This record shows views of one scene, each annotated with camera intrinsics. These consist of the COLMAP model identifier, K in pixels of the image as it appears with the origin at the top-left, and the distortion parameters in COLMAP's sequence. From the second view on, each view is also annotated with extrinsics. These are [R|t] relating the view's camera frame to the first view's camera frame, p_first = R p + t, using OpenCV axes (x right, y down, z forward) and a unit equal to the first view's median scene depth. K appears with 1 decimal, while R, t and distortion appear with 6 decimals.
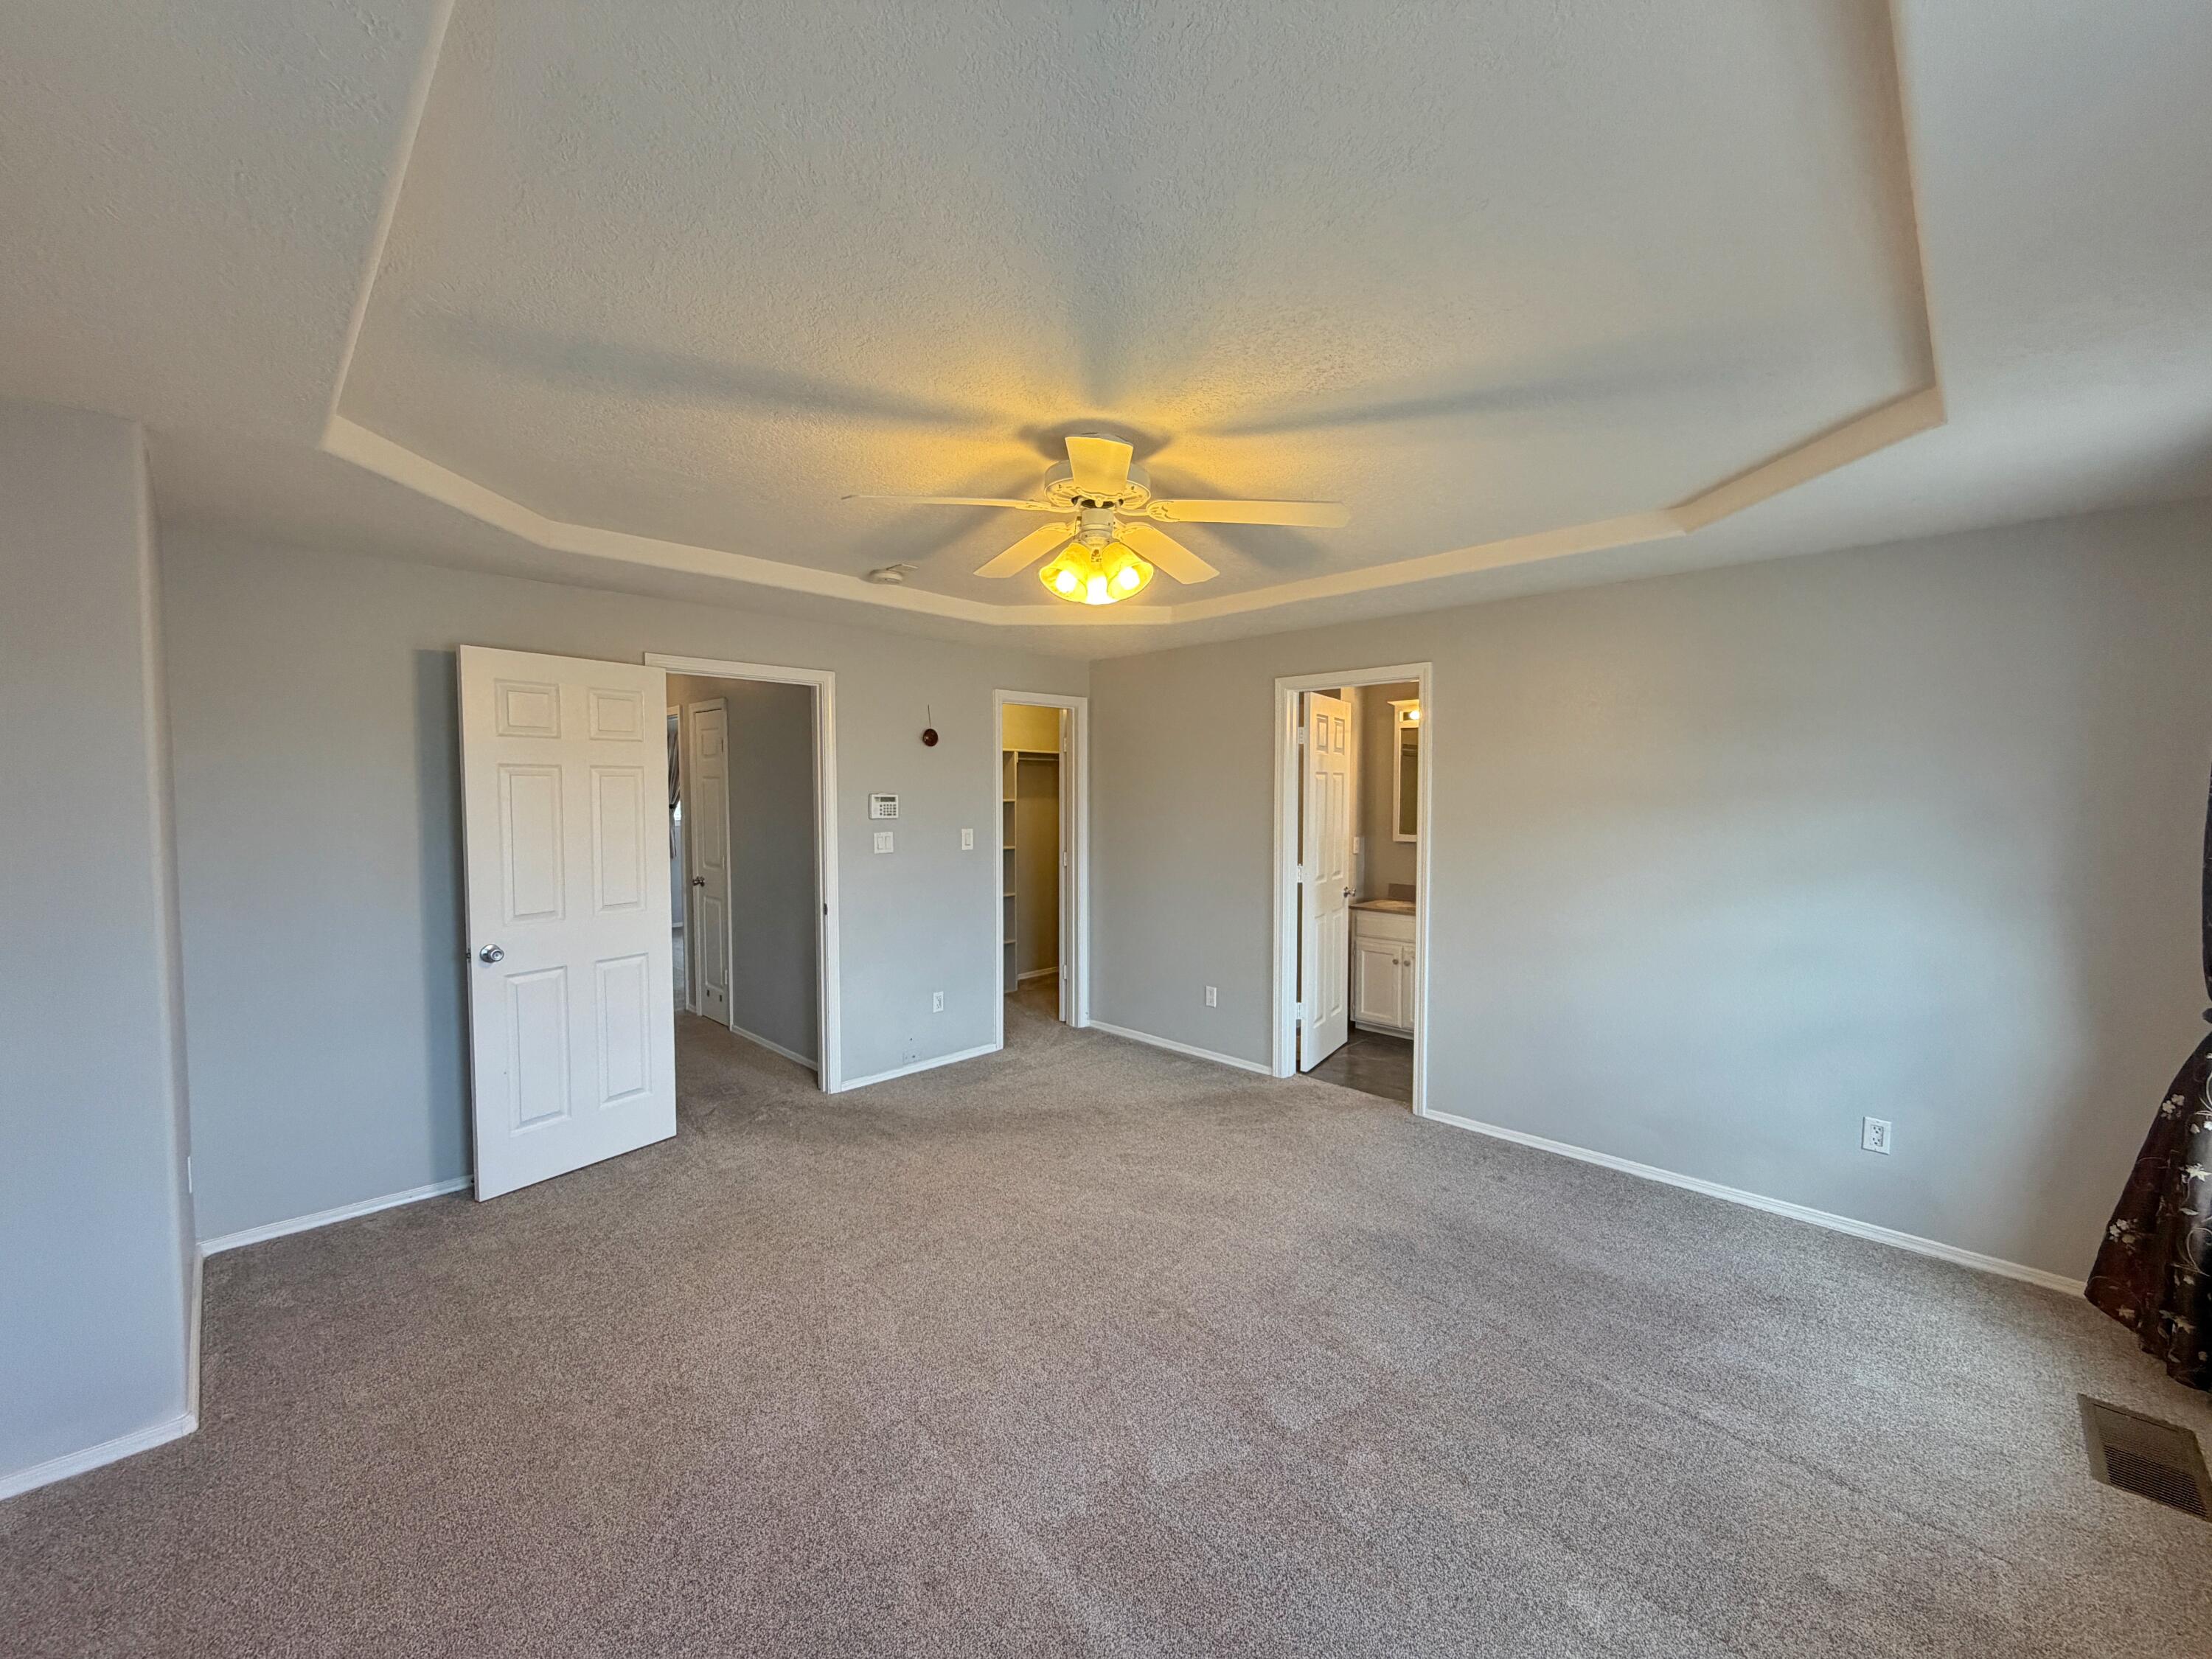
lens RADIAL K [[879.9, 0, 1101.3], [0, 879.9, 829.3], [0, 0, 1]] dist [-0.002067, 0.000665]
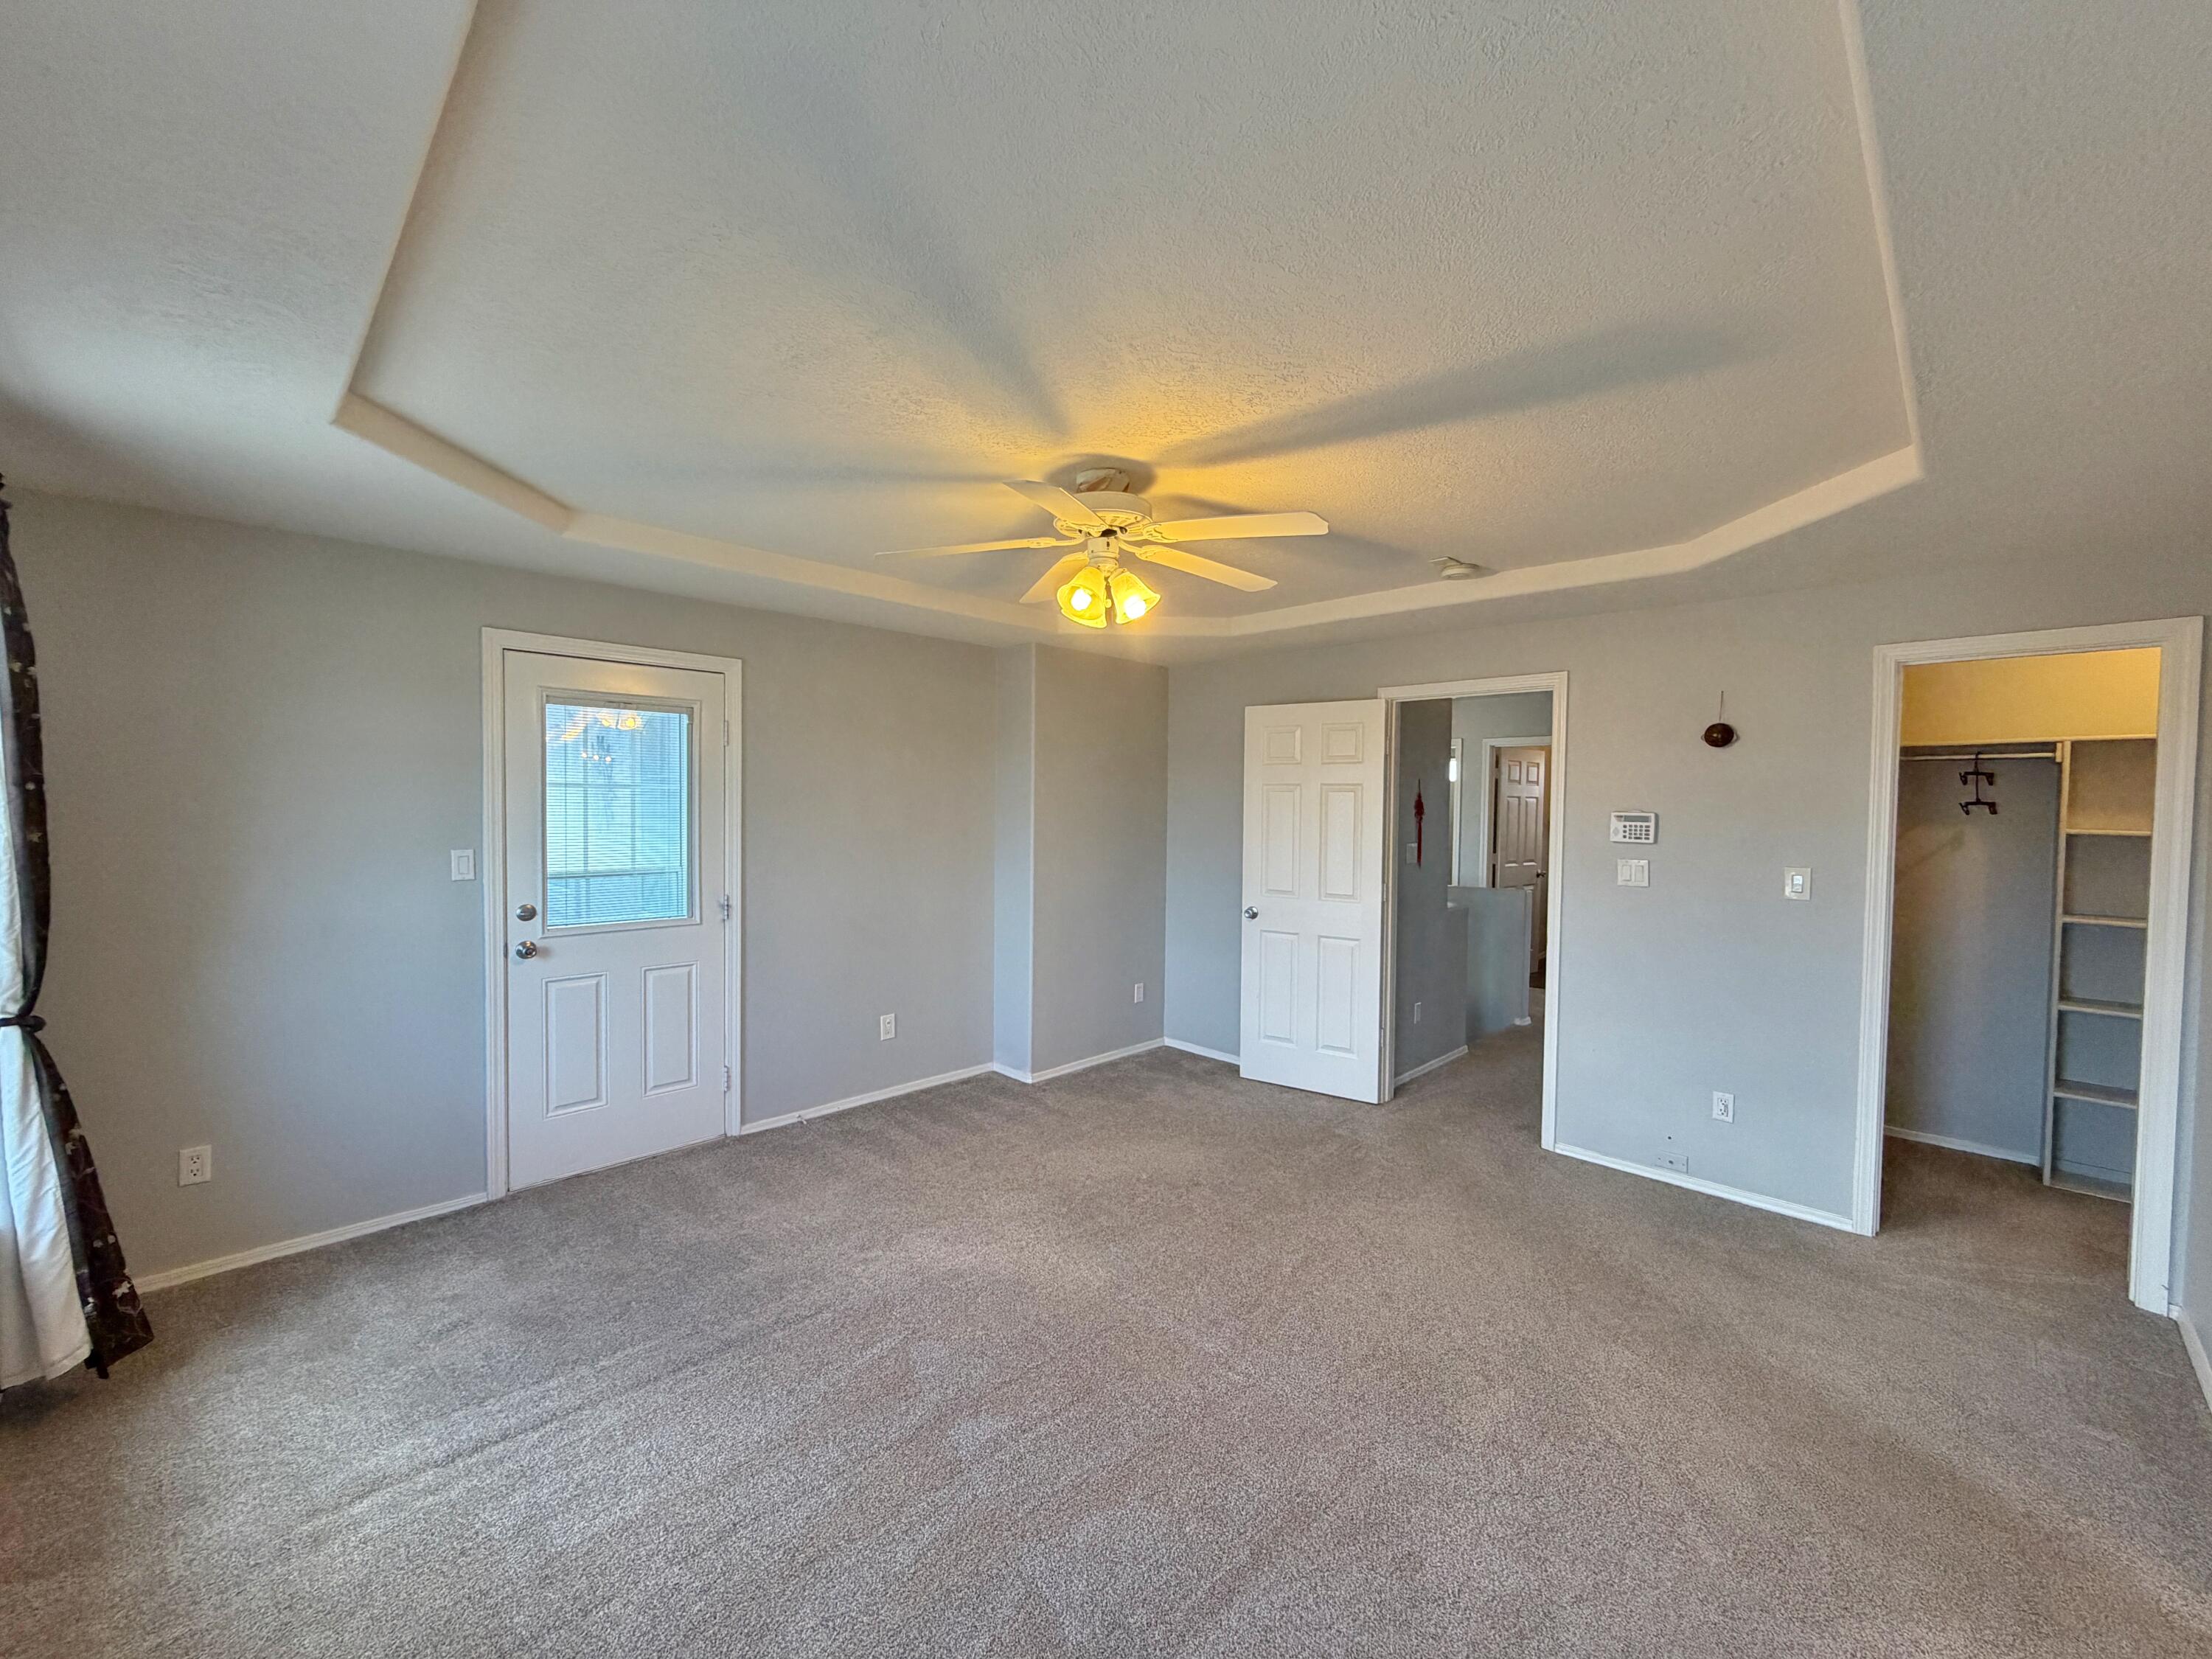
lens RADIAL K [[879.9, 0, 1098.0], [0, 879.9, 827.0], [0, 0, 1]] dist [-0.002067, 0.000665]
pose [[0.000822, 0.028100, -0.999605, 0.613588], [-0.057451, 0.997955, 0.028006, -0.022991], [0.998348, 0.057405, 0.002434, 0.573006]]
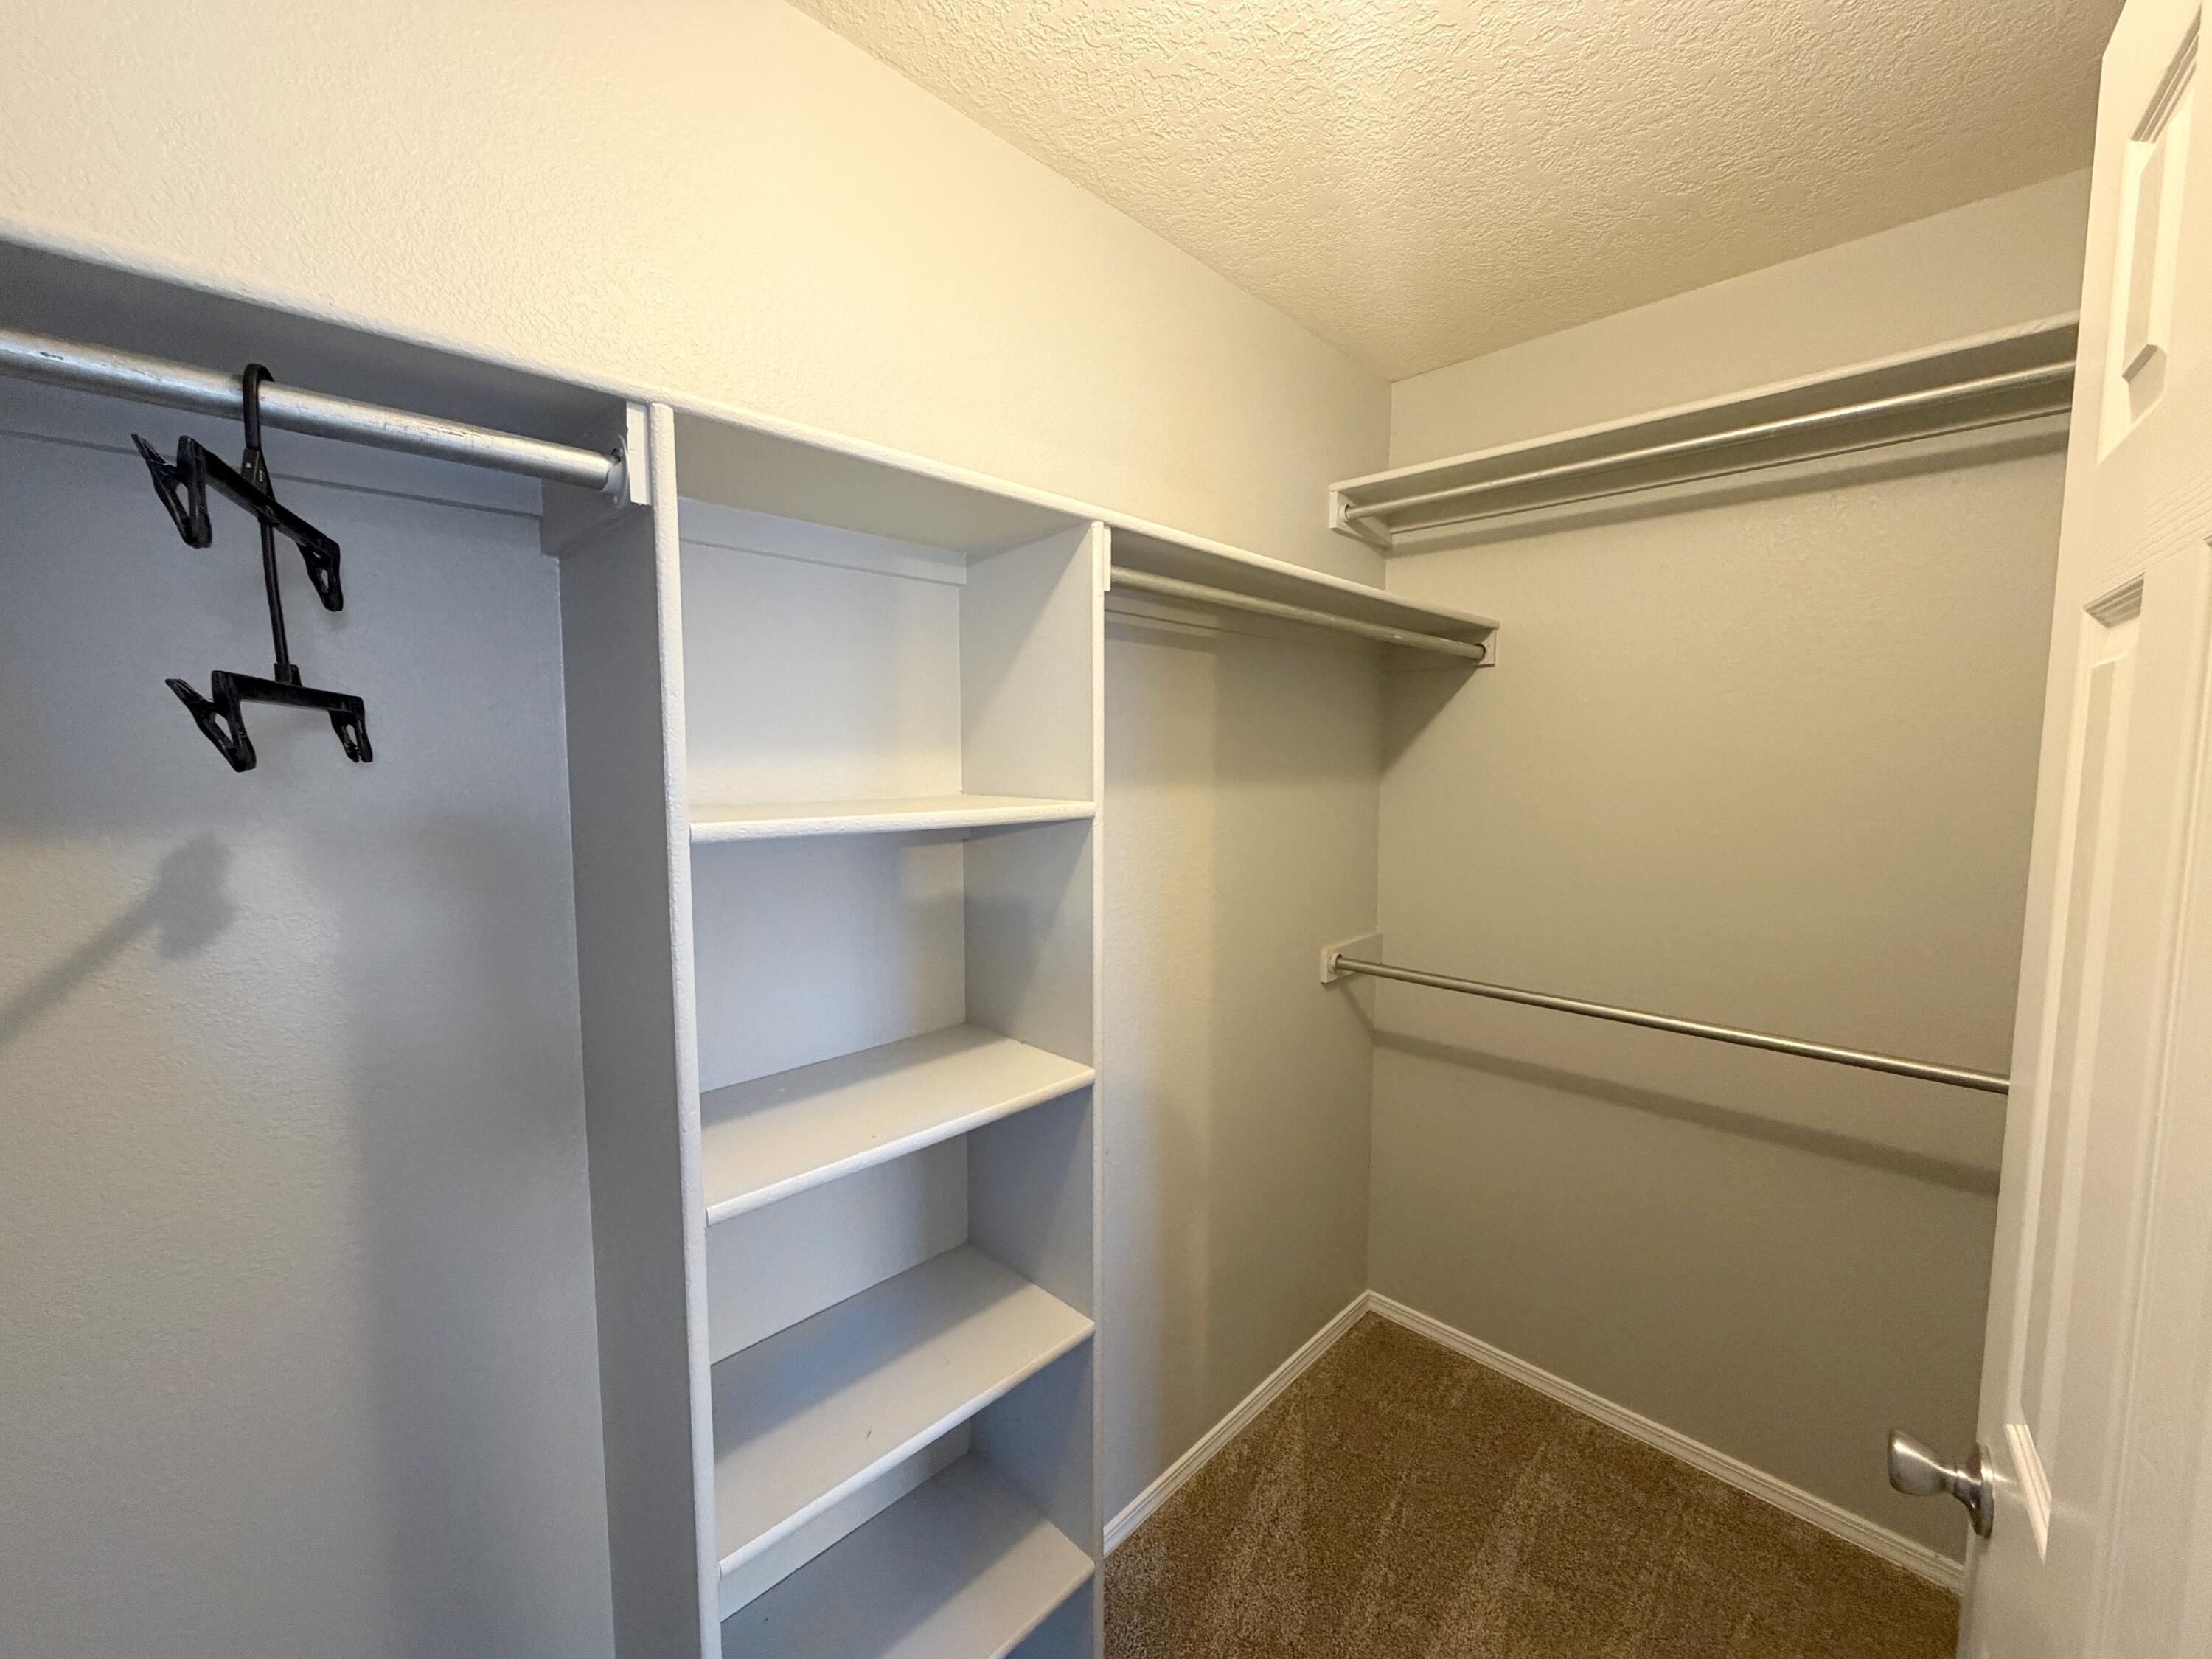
lens RADIAL K [[879.9, 0, 1108.9], [0, 879.9, 835.4], [0, 0, 1]] dist [-0.002067, 0.000665]
pose [[0.999892, 0.001754, 0.014574, -0.048124], [-0.002430, 0.998916, 0.046495, -0.052380], [-0.014477, -0.046525, 0.998812, 1.222461]]
